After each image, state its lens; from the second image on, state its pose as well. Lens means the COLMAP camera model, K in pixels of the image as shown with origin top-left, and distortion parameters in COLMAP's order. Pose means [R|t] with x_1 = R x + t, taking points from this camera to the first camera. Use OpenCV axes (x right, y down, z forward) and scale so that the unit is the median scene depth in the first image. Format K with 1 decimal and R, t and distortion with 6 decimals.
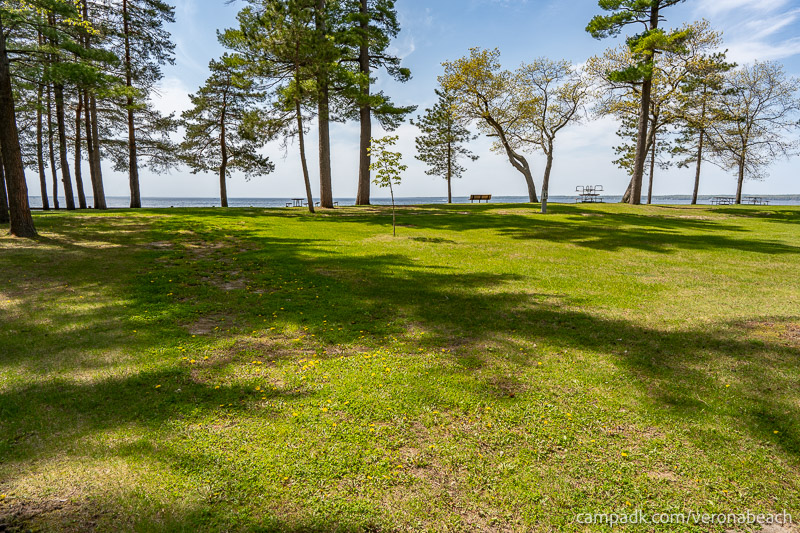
lens RADIAL K [[542.8, 0, 396.1], [0, 542.8, 265.4], [0, 0, 1]] dist [0.002982, 0.002216]
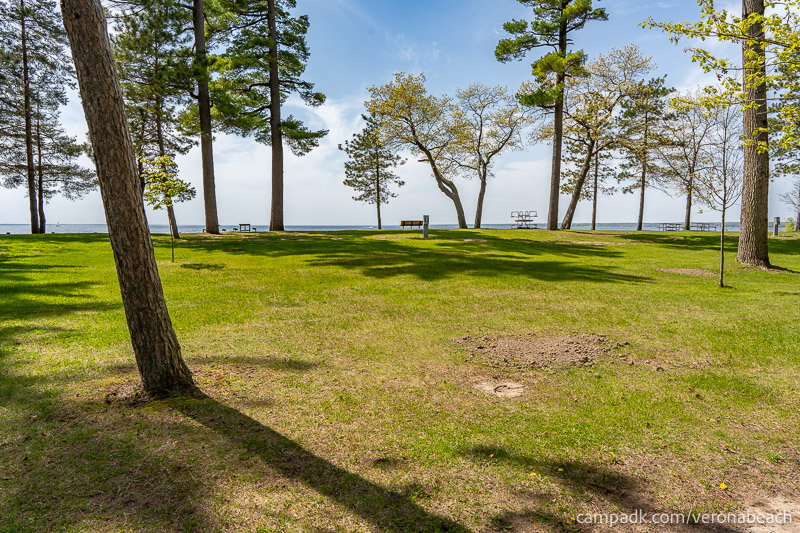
lens RADIAL K [[542.8, 0, 396.1], [0, 542.8, 265.4], [0, 0, 1]] dist [0.002982, 0.002216]
pose [[0.999909, 0.000785, -0.013477, 0.144610], [-0.001457, 0.998755, -0.049873, -0.000950], [0.013421, 0.049888, 0.998665, 0.027425]]
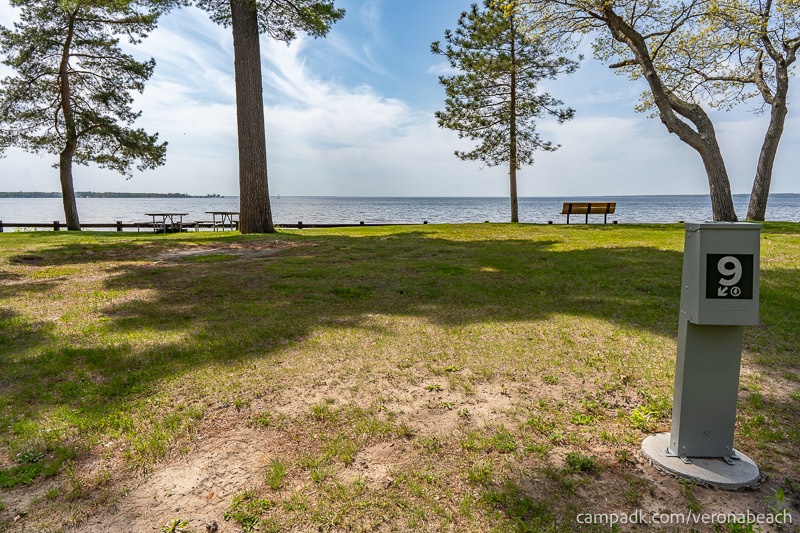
lens RADIAL K [[533.9, 0, 394.2], [0, 533.9, 266.6], [0, 0, 1]] dist [0.004351, -0.000559]
pose [[0.943280, 0.039935, -0.329589, 0.155842], [-0.037780, 0.999202, 0.012945, -0.079922], [0.329843, 0.000241, 0.944036, 0.554281]]
